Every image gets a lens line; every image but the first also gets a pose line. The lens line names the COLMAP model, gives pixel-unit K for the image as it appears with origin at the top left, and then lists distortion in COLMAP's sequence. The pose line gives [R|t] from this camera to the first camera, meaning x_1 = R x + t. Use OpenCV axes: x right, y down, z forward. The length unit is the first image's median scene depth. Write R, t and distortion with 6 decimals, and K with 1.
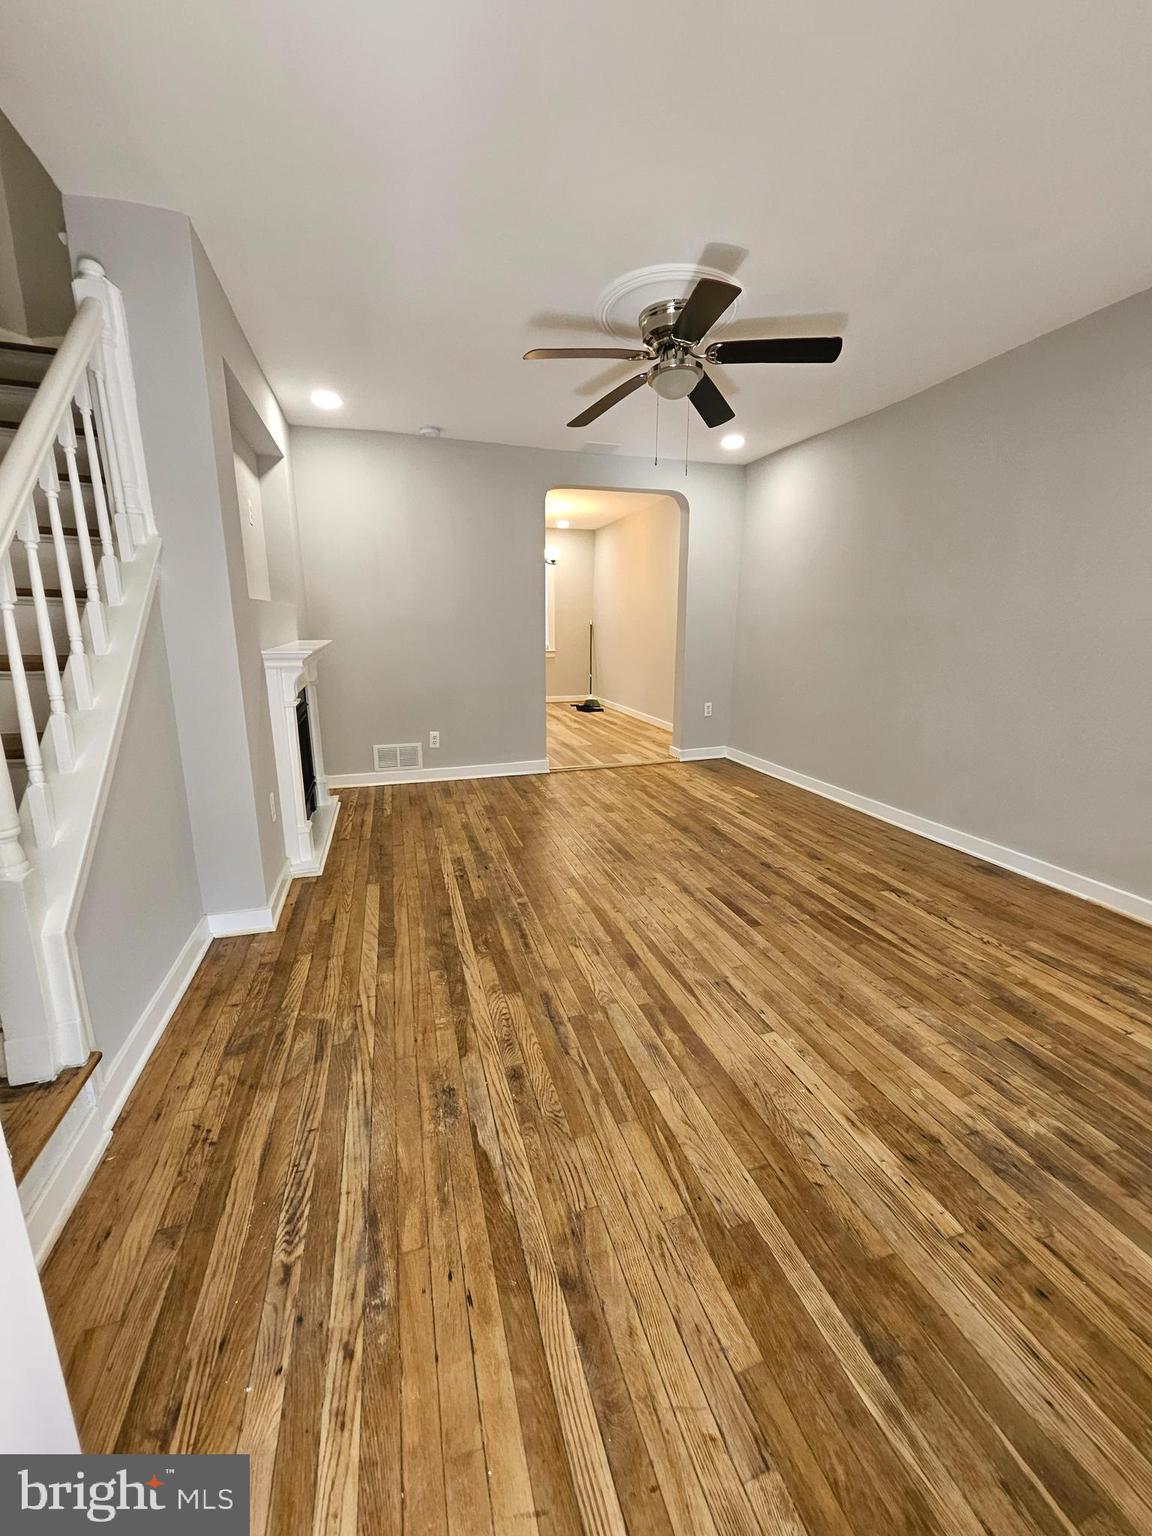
lens RADIAL K [[600.7, 0, 583.0], [0, 600.7, 757.7], [0, 0, 1]] dist [0.001369, 0.000152]
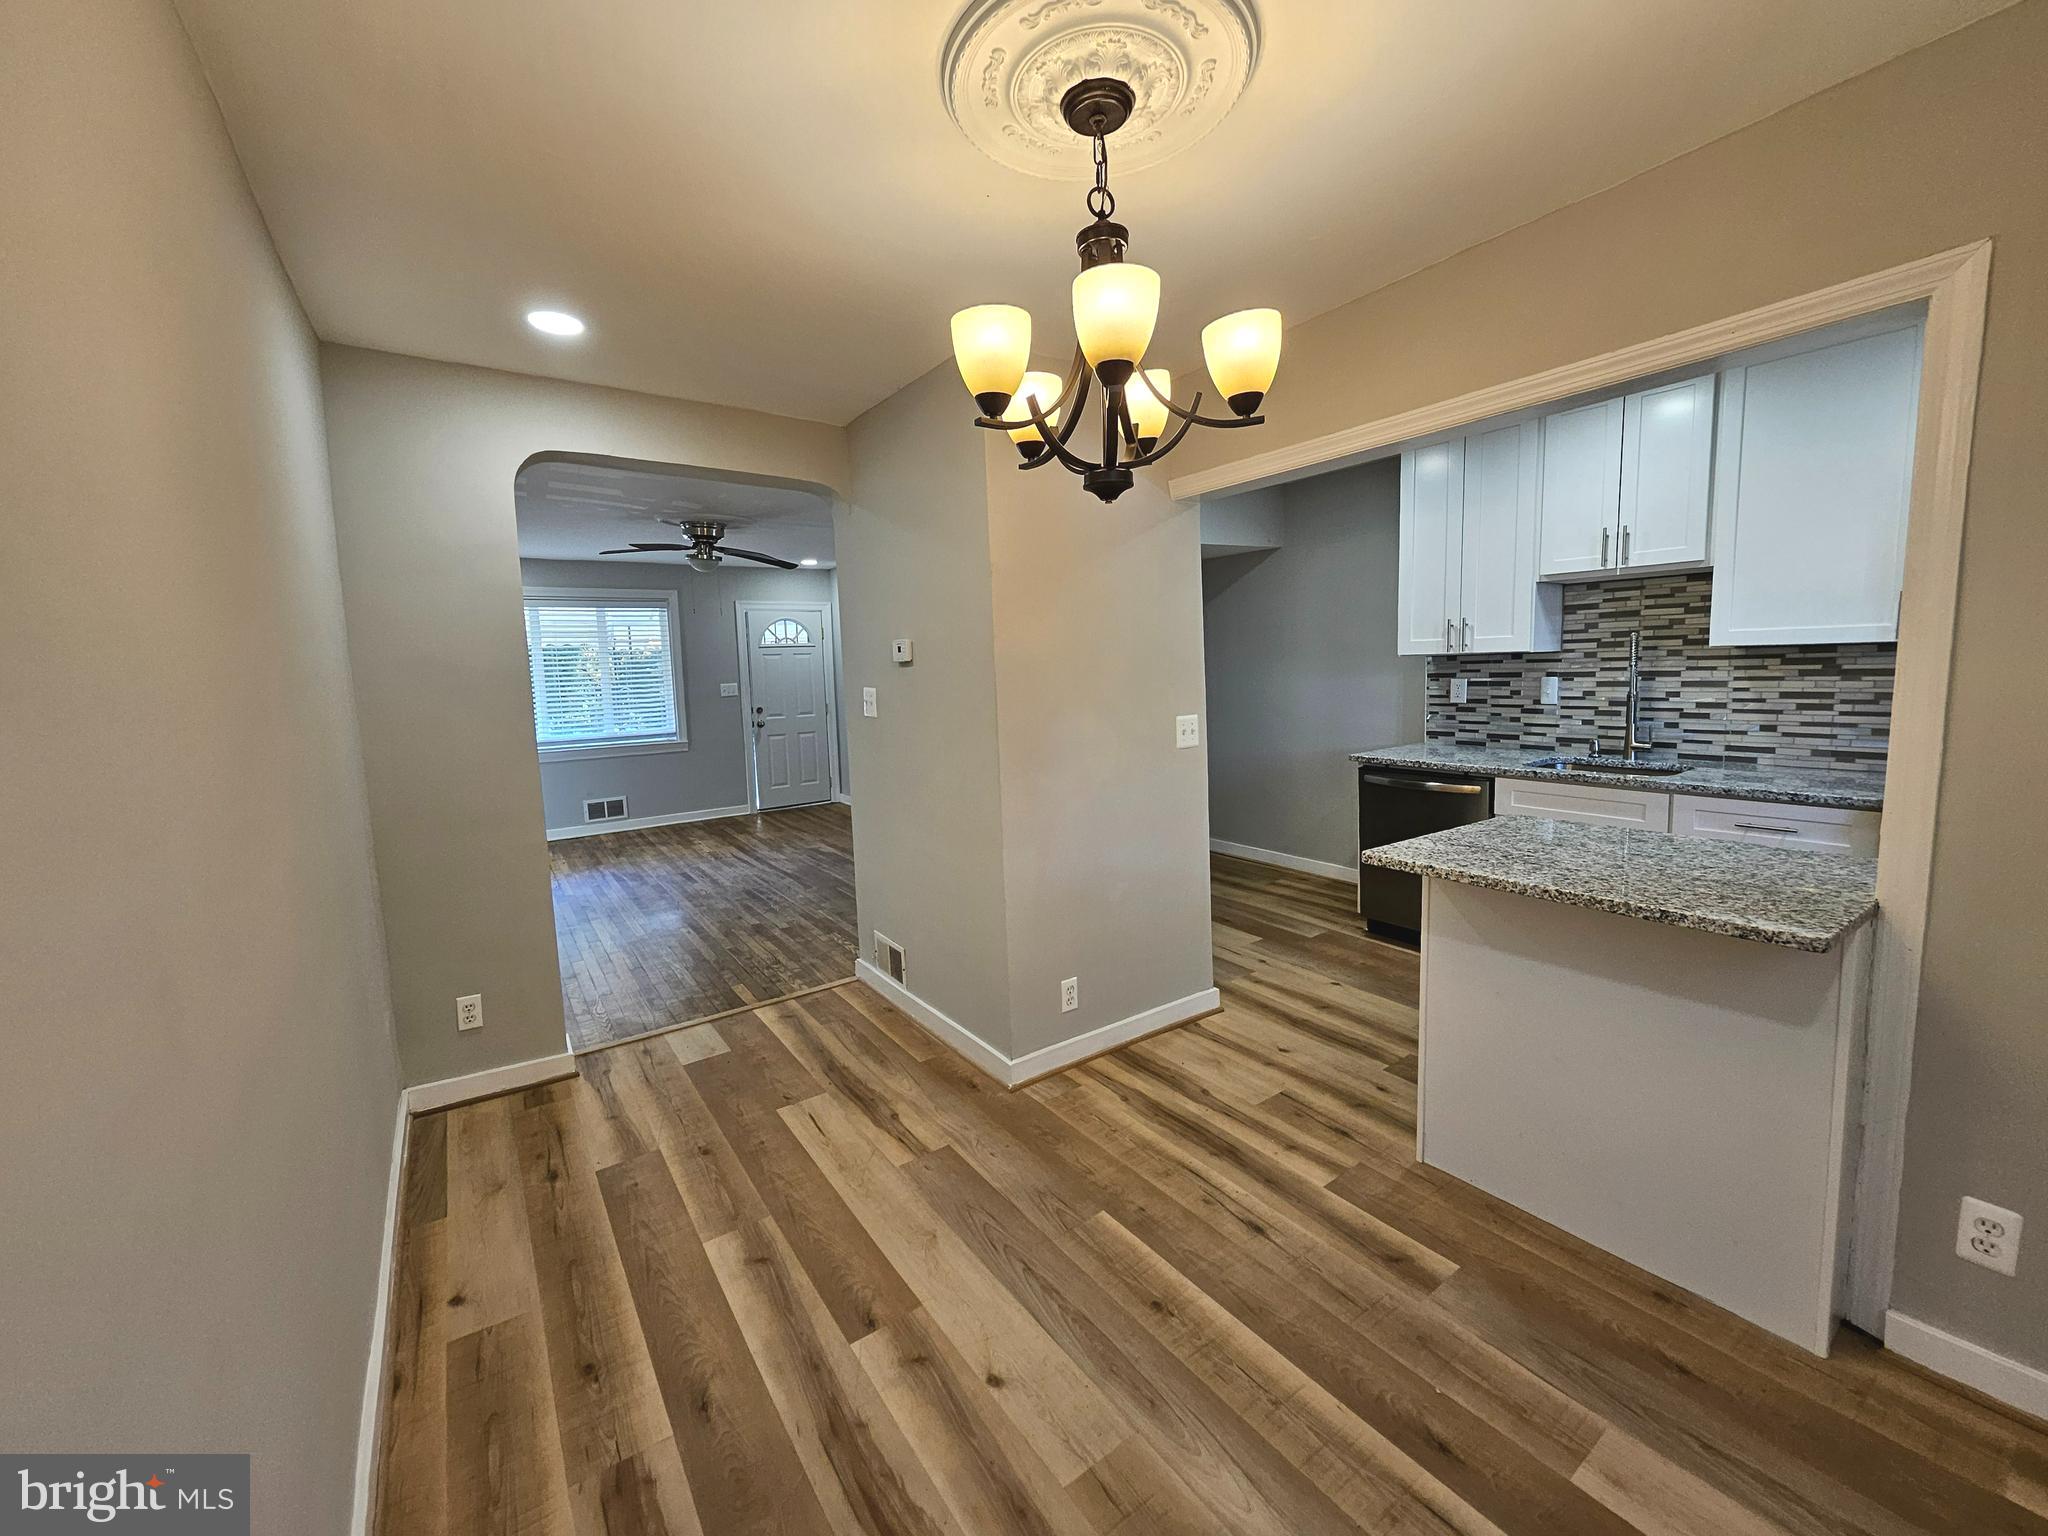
lens RADIAL K [[807.8, 0, 1005.7], [0, 807.8, 744.7], [0, 0, 1]] dist [0.002130, 0.000602]
pose [[-0.957603, 0.059222, -0.281940, 0.021143], [-0.032199, 0.950510, 0.309022, -0.849496], [0.286287, 0.304998, -0.908304, 3.304716]]
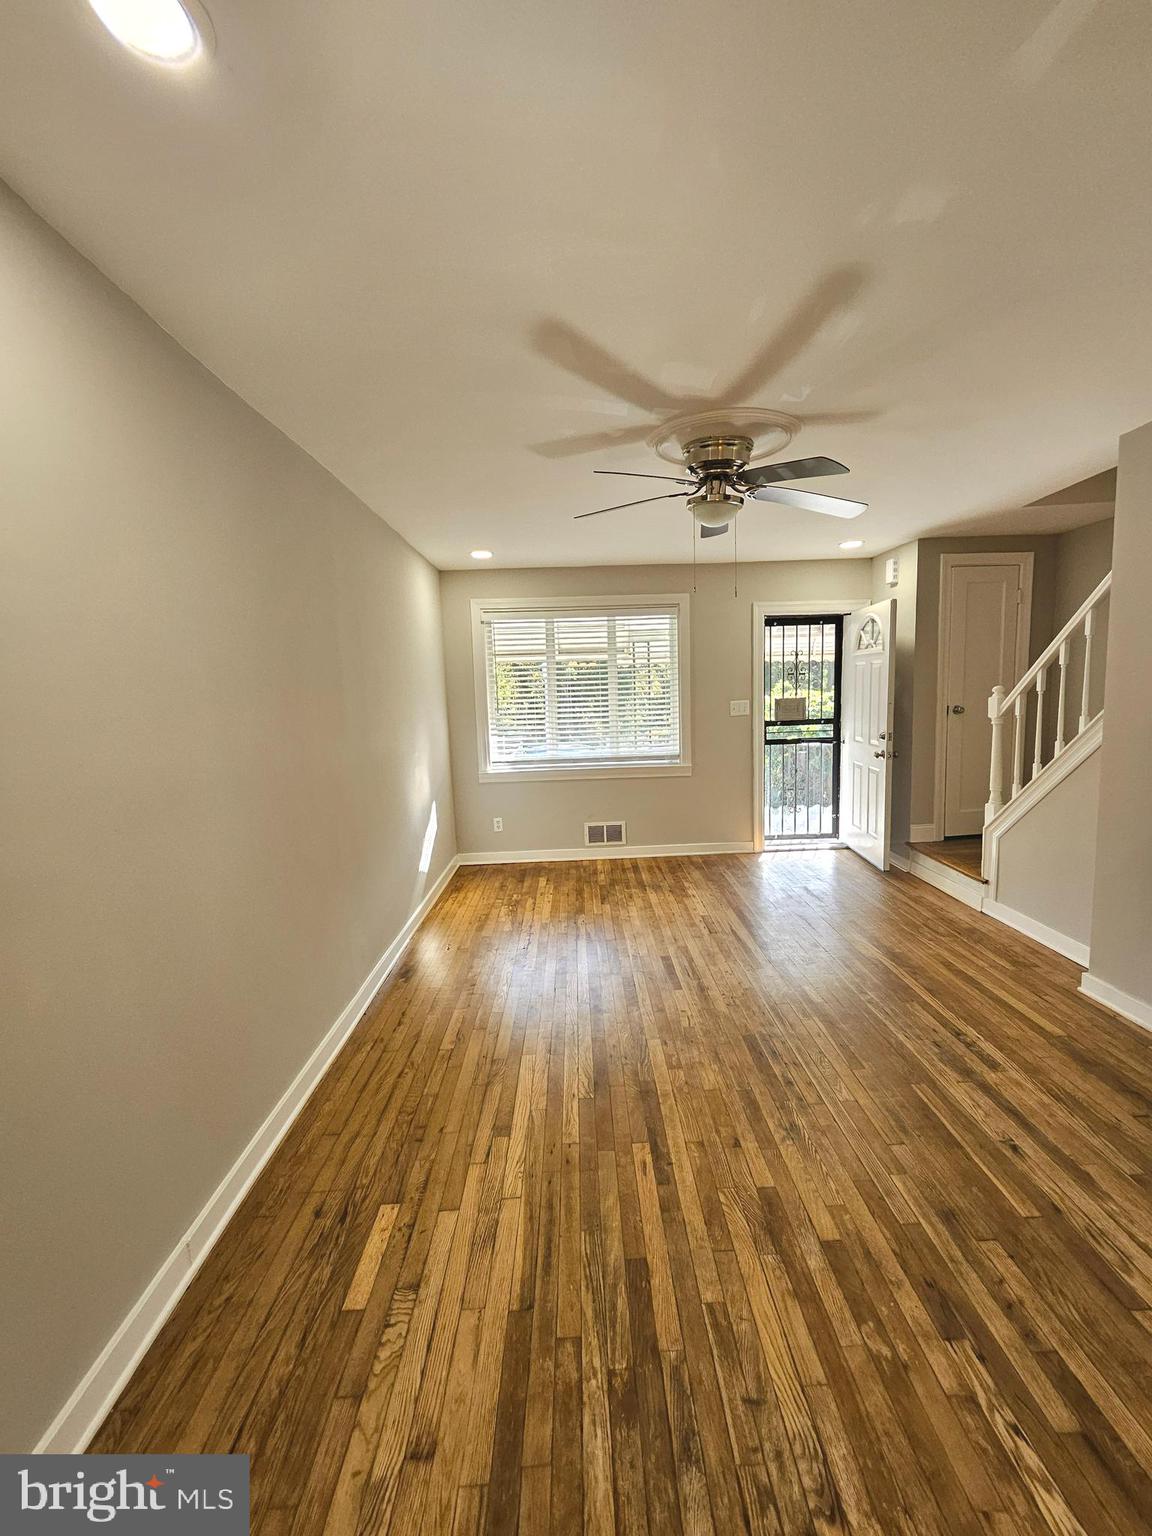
lens RADIAL K [[606.5, 0, 596.9], [0, 606.5, 761.0], [0, 0, 1]] dist [0.000648, 0.000686]
pose [[-0.964351, -0.004948, 0.264581, 0.078626], [0.083819, 0.942633, 0.323136, -0.576102], [-0.251002, 0.333793, -0.908614, 2.095291]]
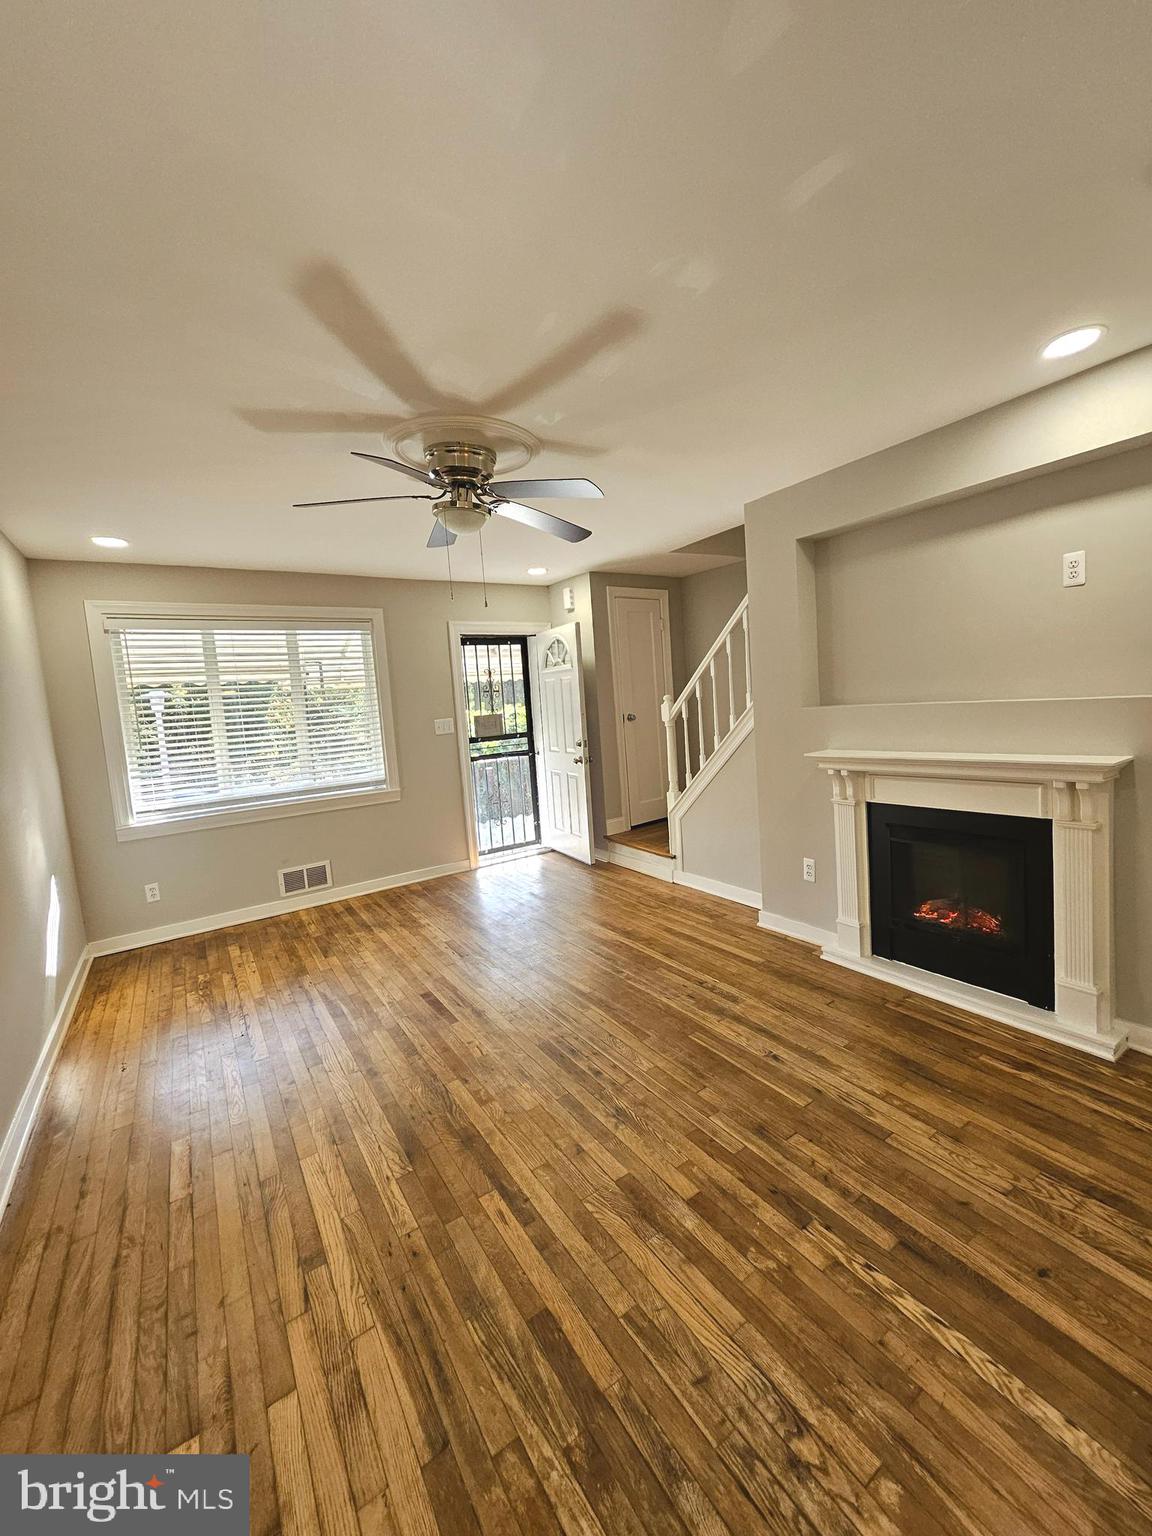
lens RADIAL K [[603.5, 0, 594.3], [0, 603.5, 758.5], [0, 0, 1]] dist [0.001357, 0.000352]
pose [[-0.953331, 0.089066, -0.288490, 0.268493], [-0.002668, 0.952977, 0.303032, -0.552163], [0.301914, 0.289660, -0.908265, 2.065466]]
